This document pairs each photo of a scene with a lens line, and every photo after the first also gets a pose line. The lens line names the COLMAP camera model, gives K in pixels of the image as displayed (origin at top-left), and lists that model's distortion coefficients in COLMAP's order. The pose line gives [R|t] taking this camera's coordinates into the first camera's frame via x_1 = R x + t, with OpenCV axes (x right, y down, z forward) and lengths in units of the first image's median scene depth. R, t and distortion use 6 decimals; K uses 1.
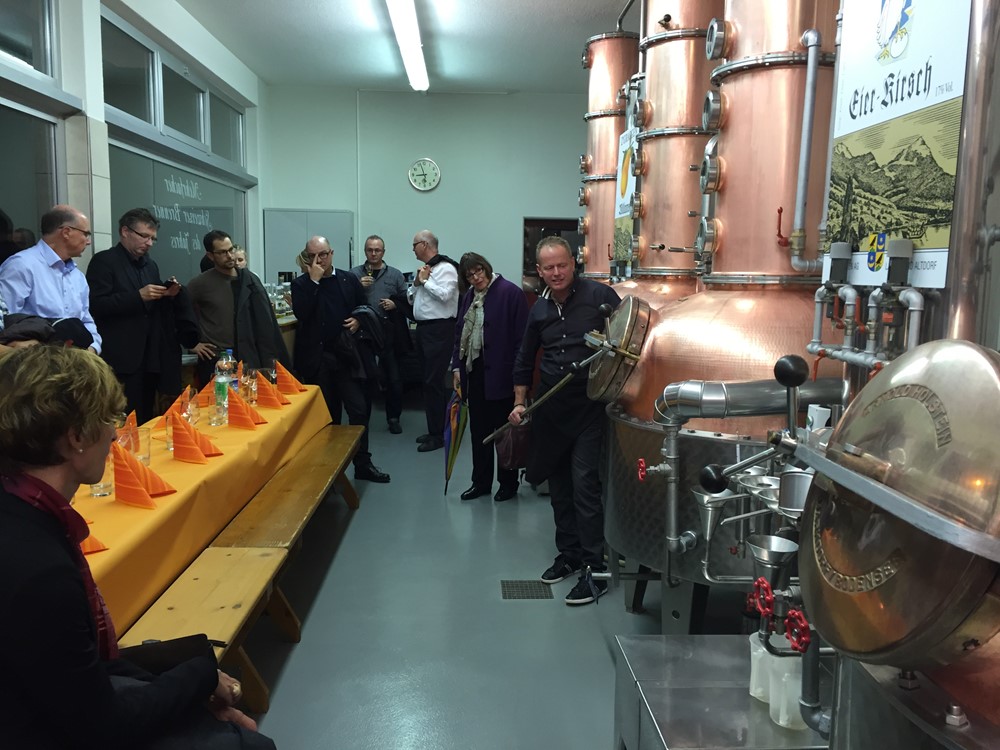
lens RADIAL K [[856.9, 0, 500.0], [0, 856.9, 375.0], [0, 0, 1]] dist [0.081859, -0.106567]
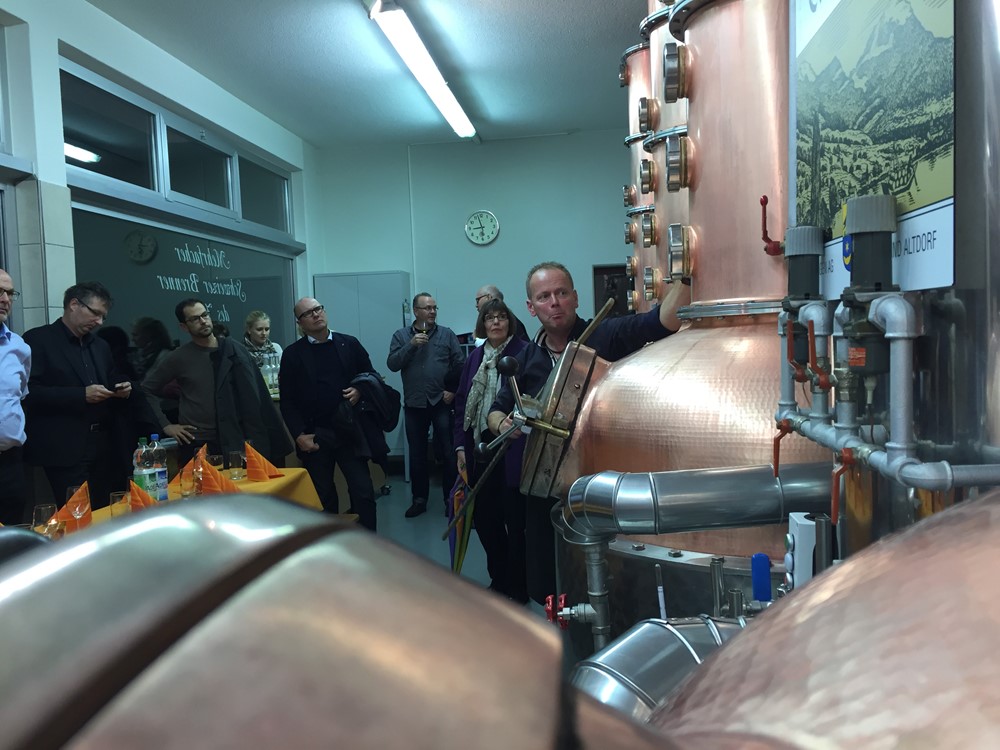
lens RADIAL K [[856.9, 0, 500.0], [0, 856.9, 375.0], [0, 0, 1]] dist [0.081859, -0.106567]
pose [[0.986474, -0.048167, -0.156683, 0.207824], [0.036977, 0.996605, -0.073564, -0.017582], [0.159694, 0.066775, 0.984906, 0.311788]]
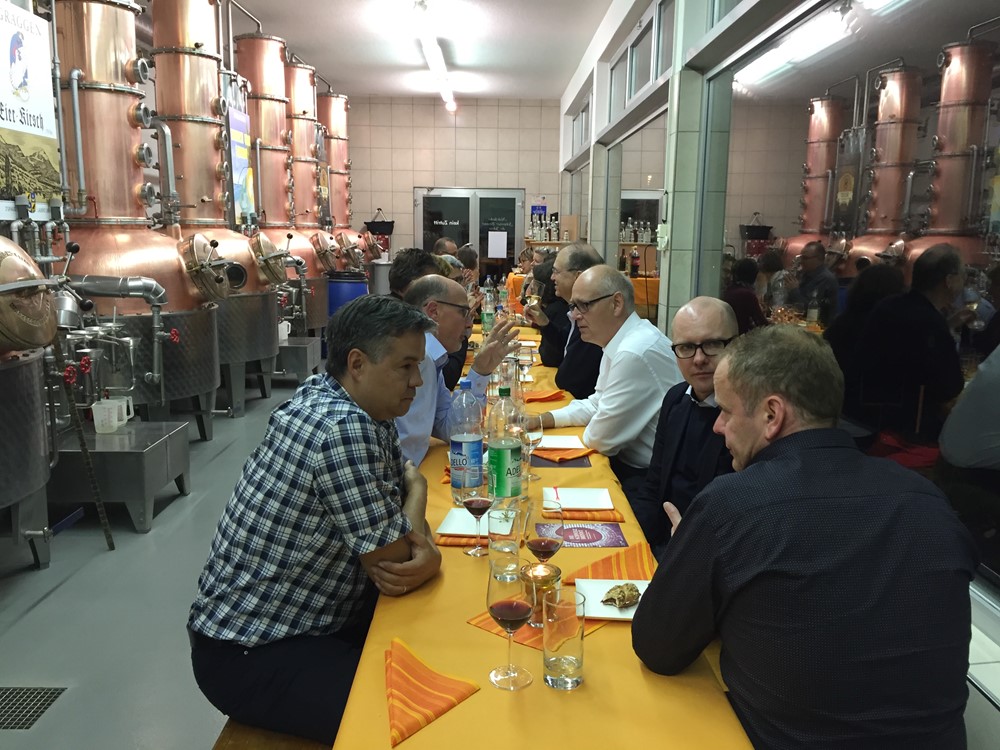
lens RADIAL K [[856.9, 0, 500.0], [0, 856.9, 375.0], [0, 0, 1]] dist [0.081859, -0.106567]
pose [[-0.999030, -0.034542, 0.027304, -0.447355], [-0.025362, 0.958361, 0.284430, -0.238945], [-0.035992, 0.283462, -0.958308, 1.989844]]
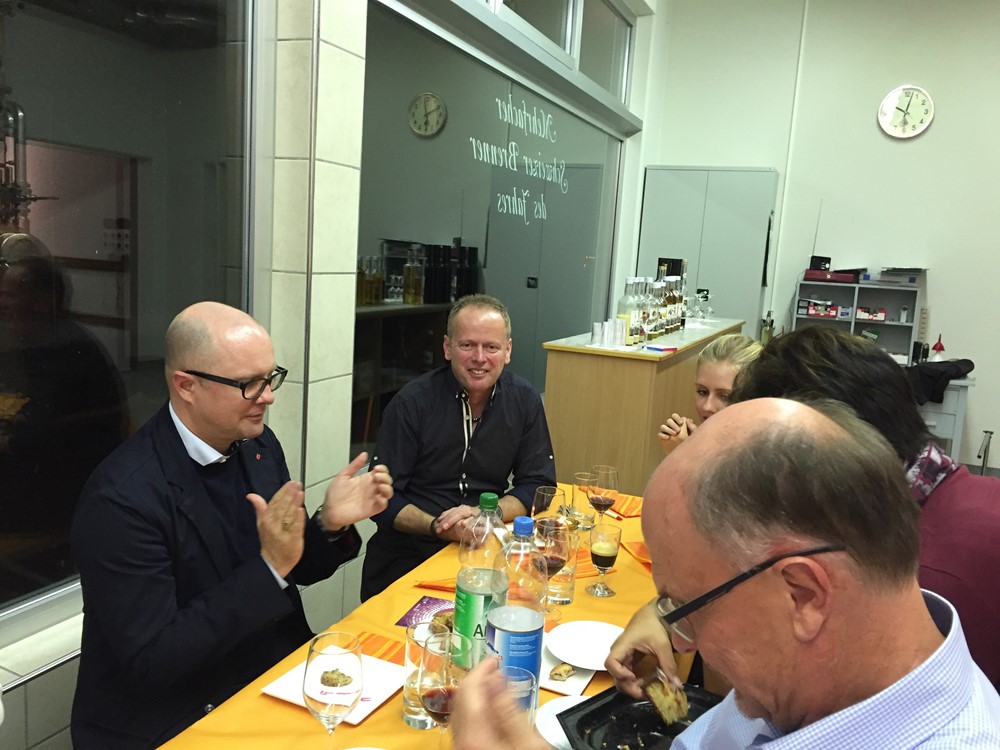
lens RADIAL K [[846.7, 0, 473.4], [0, 846.7, 373.3], [0, 0, 1]] dist [0.068705, -0.165285]
pose [[0.898533, 0.103748, -0.426467, -0.264570], [-0.098782, 0.994534, 0.033817, -0.109557], [0.427645, 0.011742, 0.903871, 0.959309]]
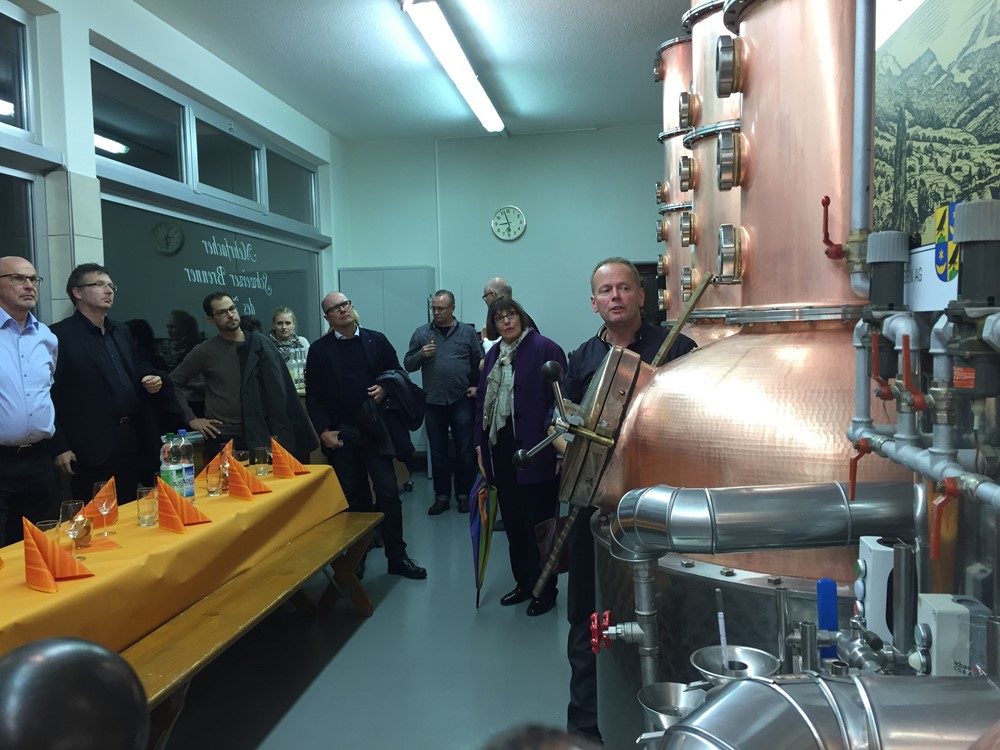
lens RADIAL K [[856.9, 0, 500.0], [0, 856.9, 375.0], [0, 0, 1]] dist [0.081859, -0.106567]
pose [[0.983339, -0.031523, -0.179028, 0.187751], [0.019518, 0.997465, -0.068425, -0.026714], [0.180731, 0.063790, 0.981462, 0.332516]]
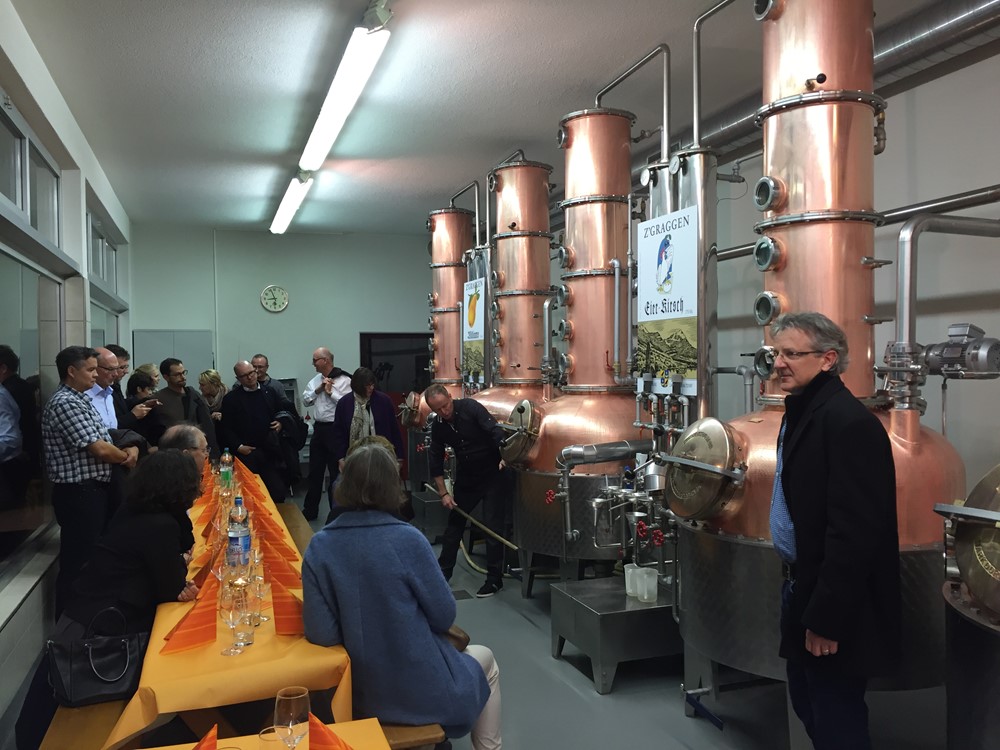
lens RADIAL K [[856.9, 0, 500.0], [0, 856.9, 375.0], [0, 0, 1]] dist [0.081859, -0.106567]
pose [[0.959058, -0.031613, 0.281440, -0.388411], [0.061474, 0.993295, -0.097912, 0.023585], [-0.276457, 0.111204, 0.954571, -0.643550]]
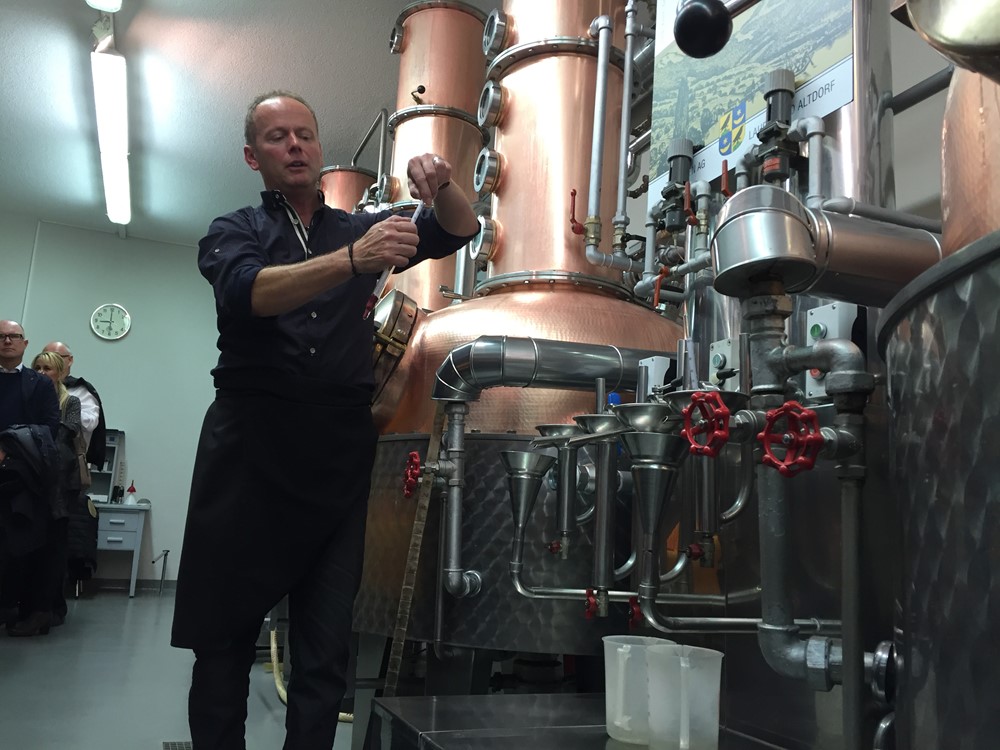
lens RADIAL K [[856.9, 0, 500.0], [0, 856.9, 375.0], [0, 0, 1]] dist [0.081859, -0.106567]
pose [[0.939129, 0.099663, 0.328792, -0.005306], [-0.000860, 0.957679, -0.287836, 0.210421], [-0.343564, 0.270032, 0.899470, 0.287453]]
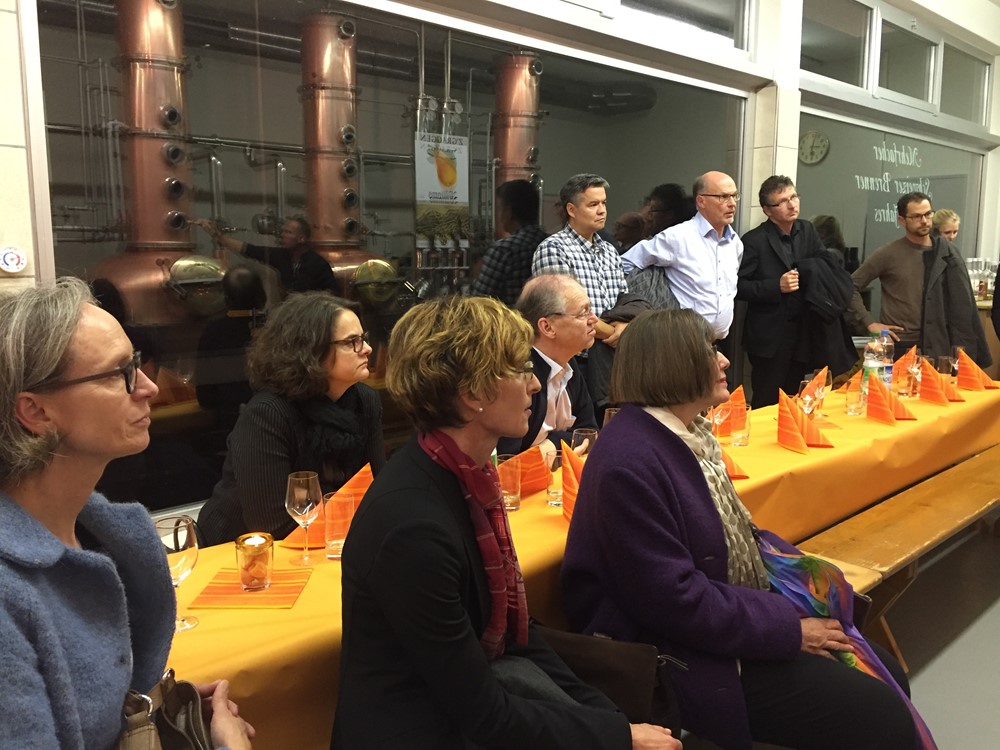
lens RADIAL K [[856.9, 0, 500.0], [0, 856.9, 375.0], [0, 0, 1]] dist [0.081859, -0.106567]
pose [[0.677453, 0.088722, -0.730196, 0.085140], [-0.078427, 0.995753, 0.048225, 0.005353], [0.731373, 0.024597, 0.681533, 0.182419]]
